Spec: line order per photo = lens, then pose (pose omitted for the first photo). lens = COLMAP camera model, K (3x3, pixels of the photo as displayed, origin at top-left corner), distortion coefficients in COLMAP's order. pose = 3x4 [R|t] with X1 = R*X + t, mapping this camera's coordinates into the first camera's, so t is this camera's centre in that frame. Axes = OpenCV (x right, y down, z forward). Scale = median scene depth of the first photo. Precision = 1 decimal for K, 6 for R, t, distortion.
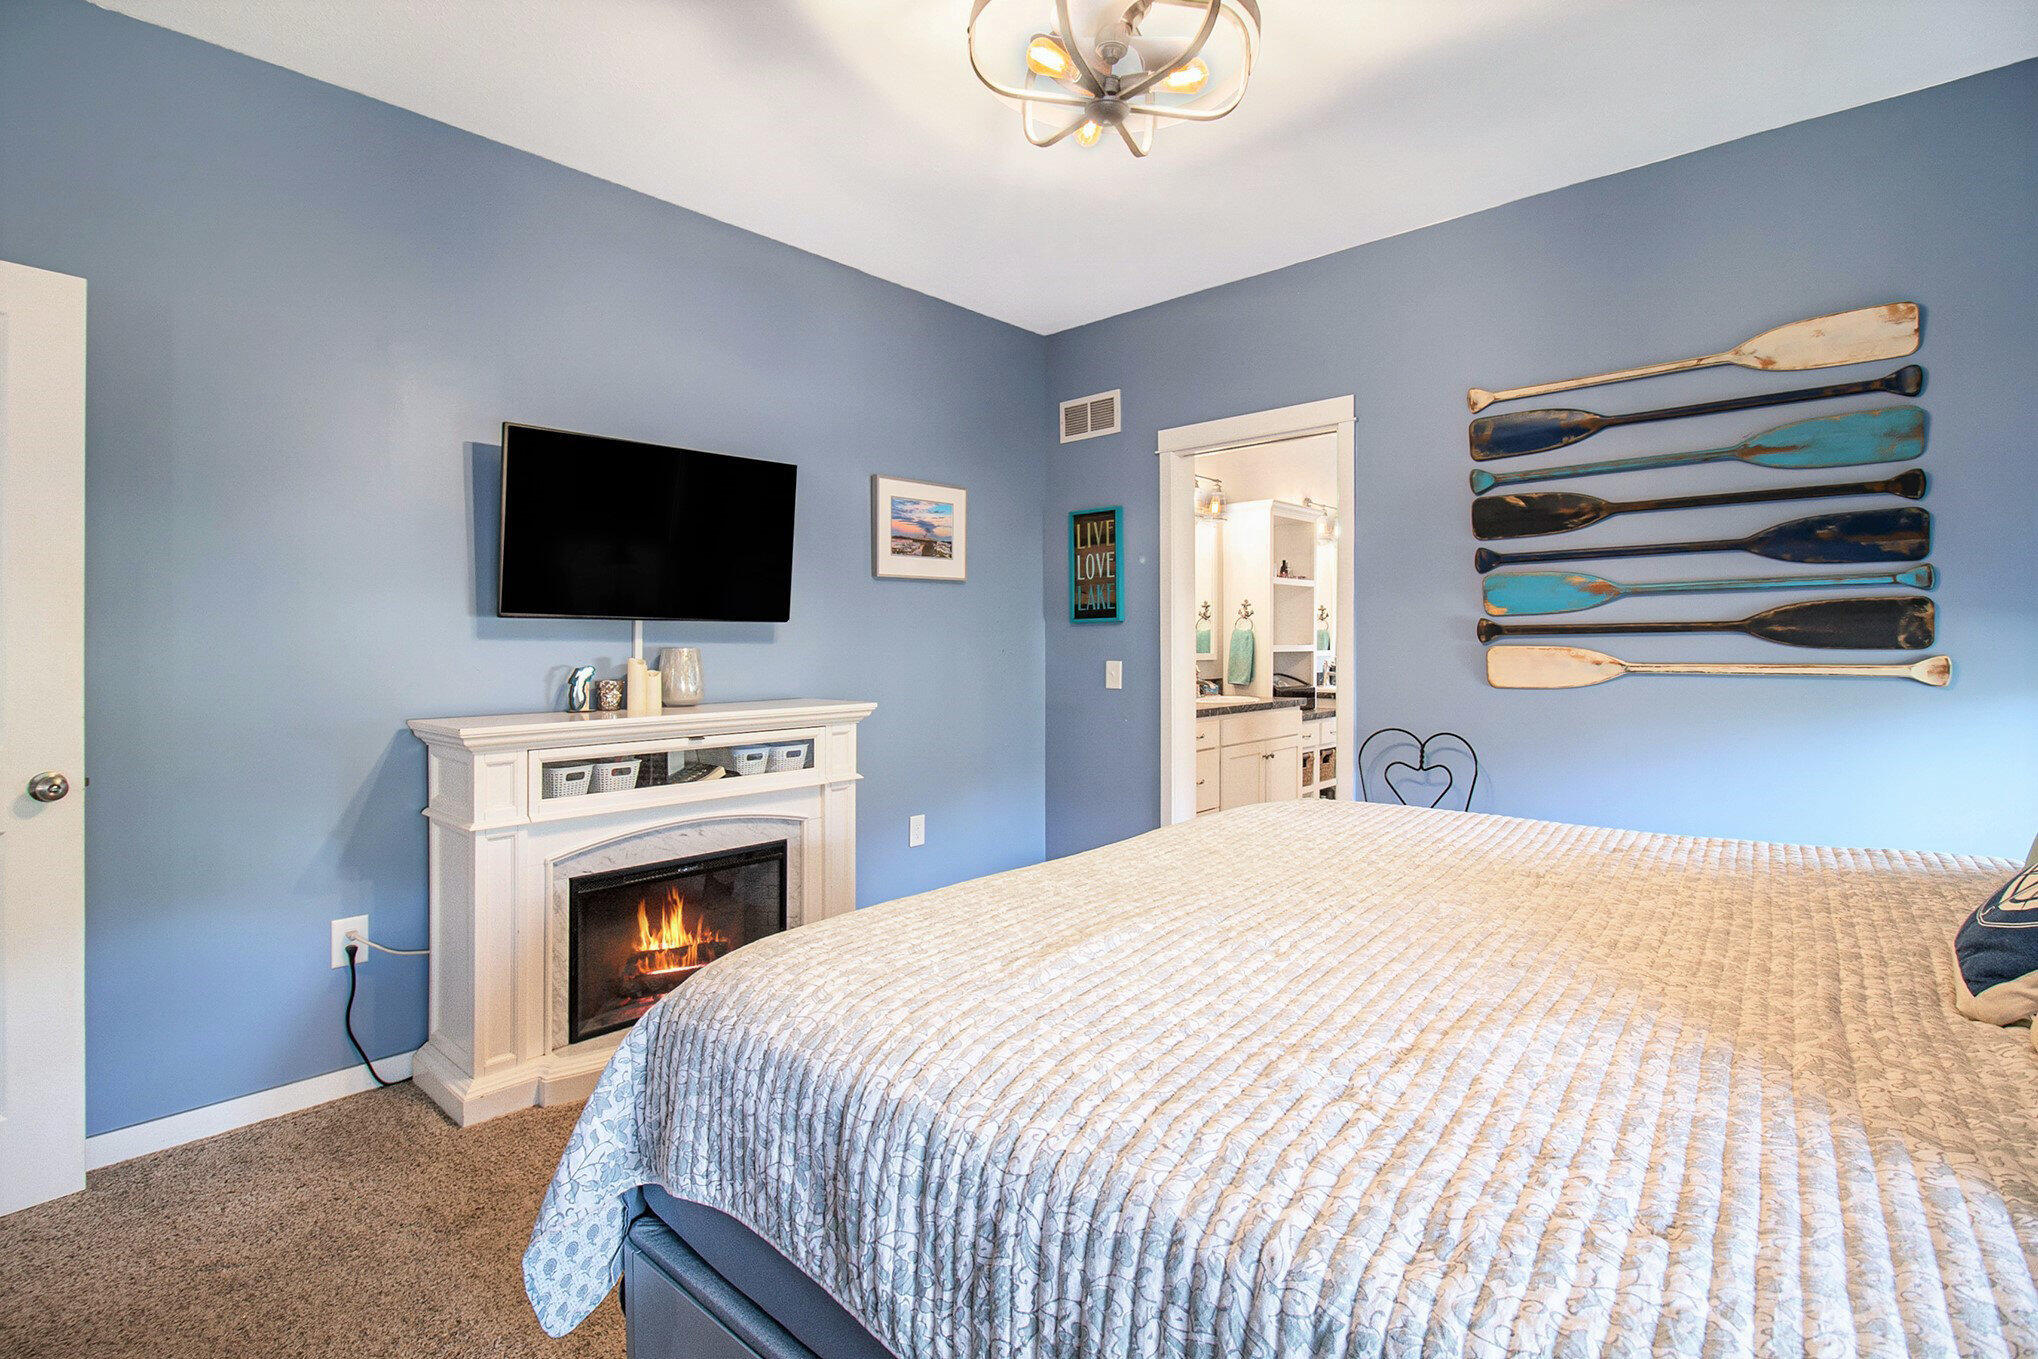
lens RADIAL K [[954.8, 0, 1018.3], [0, 954.8, 644.2], [0, 0, 1]] dist [-0.000484, -0.020266]
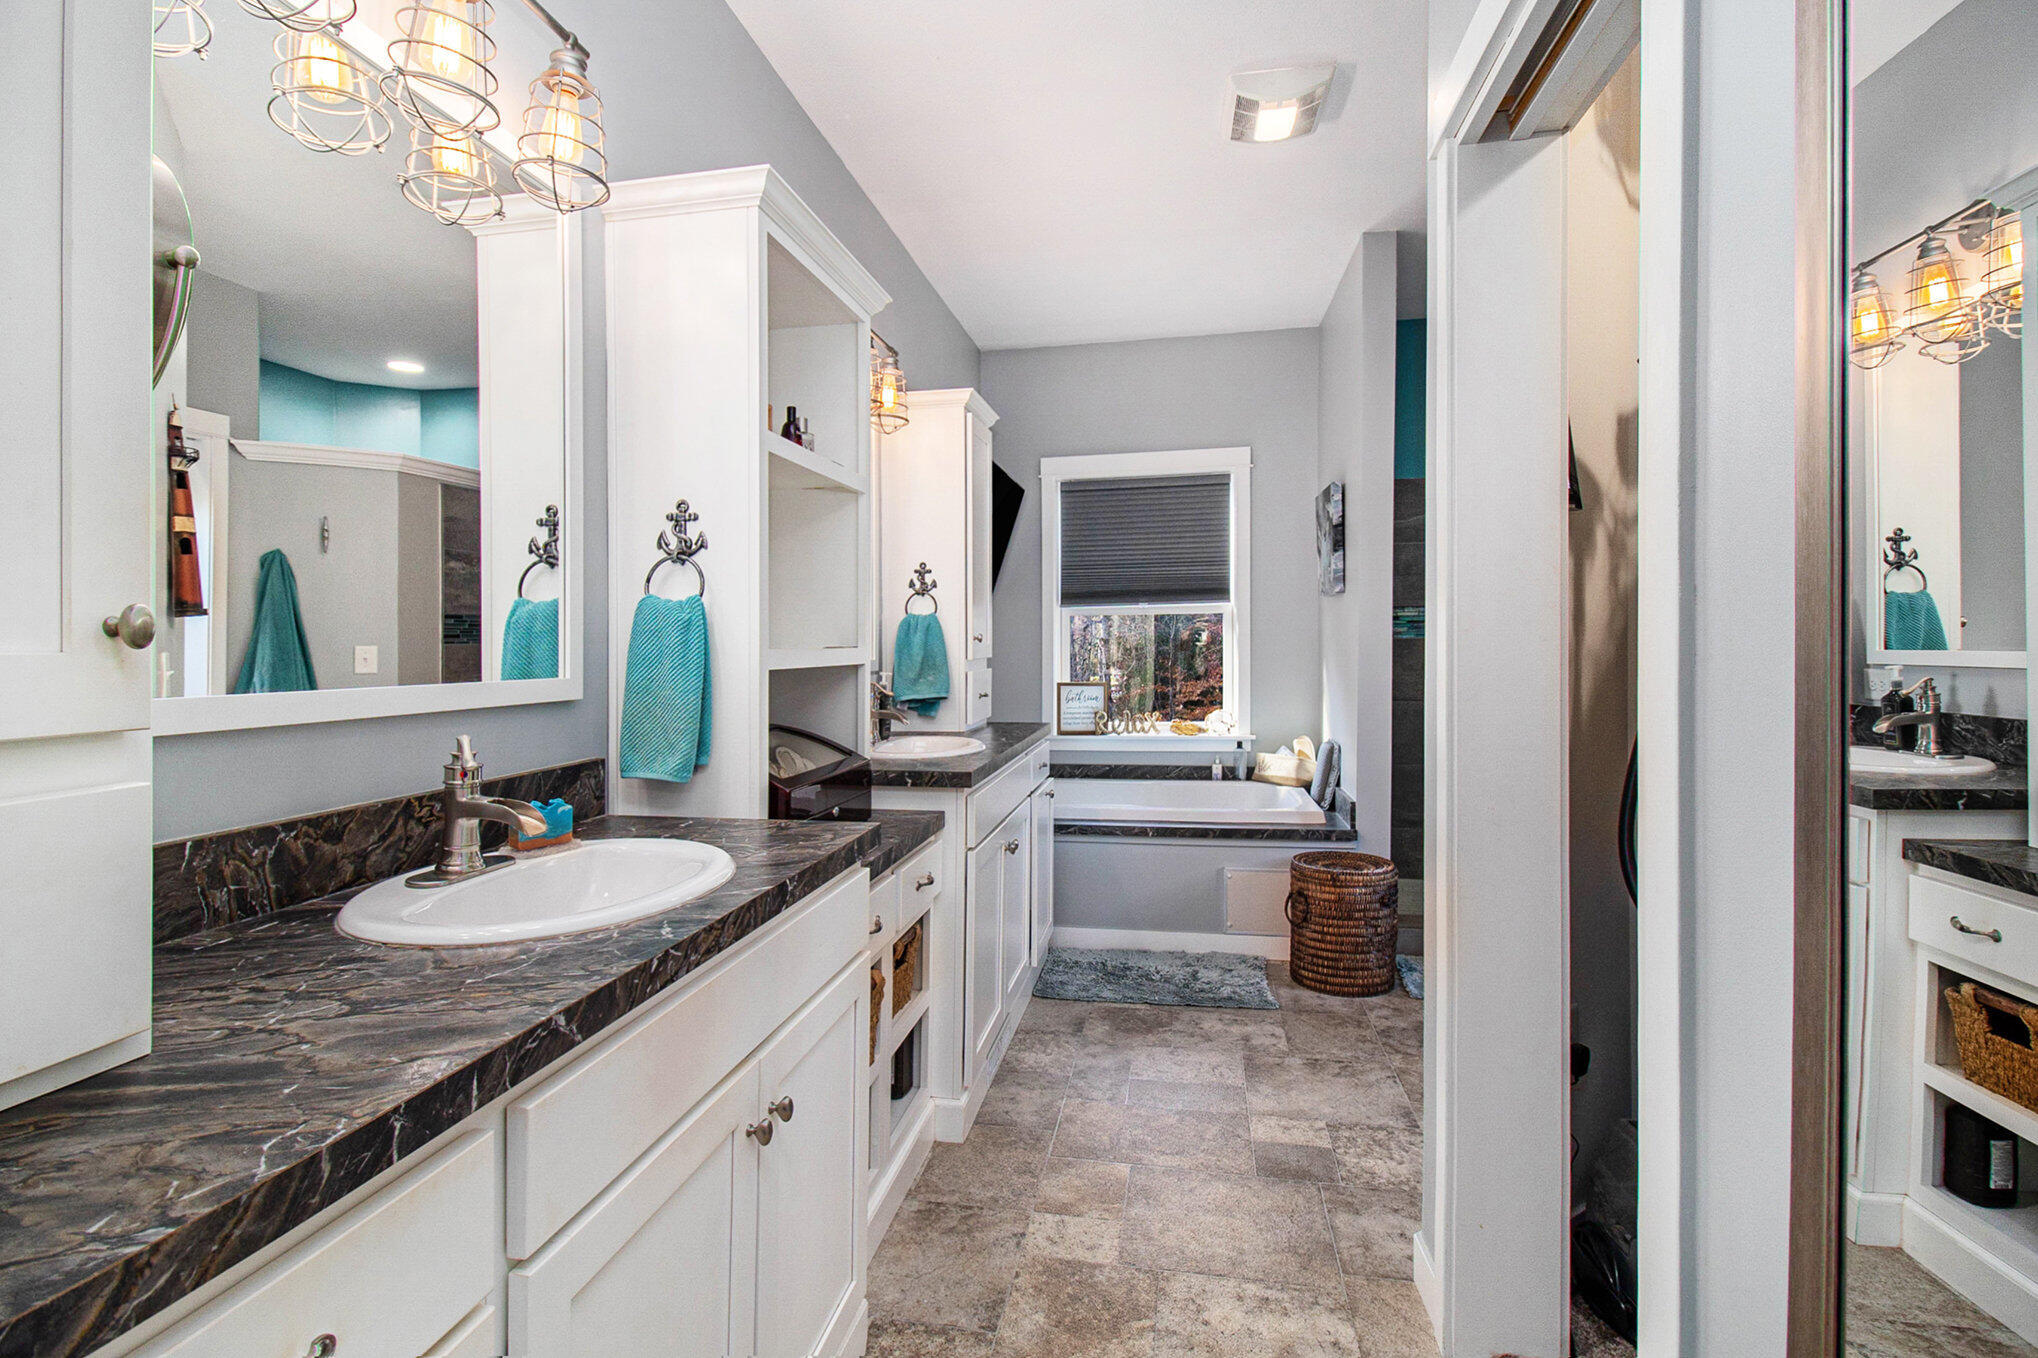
lens RADIAL K [[954.8, 0, 1018.3], [0, 954.8, 643.7], [0, 0, 1]] dist [-0.000484, -0.020266]
pose [[0.849852, -0.006780, 0.526977, 0.166594], [0.004421, 0.999974, 0.005736, -0.001809], [-0.527002, -0.002545, 0.849860, 0.673516]]
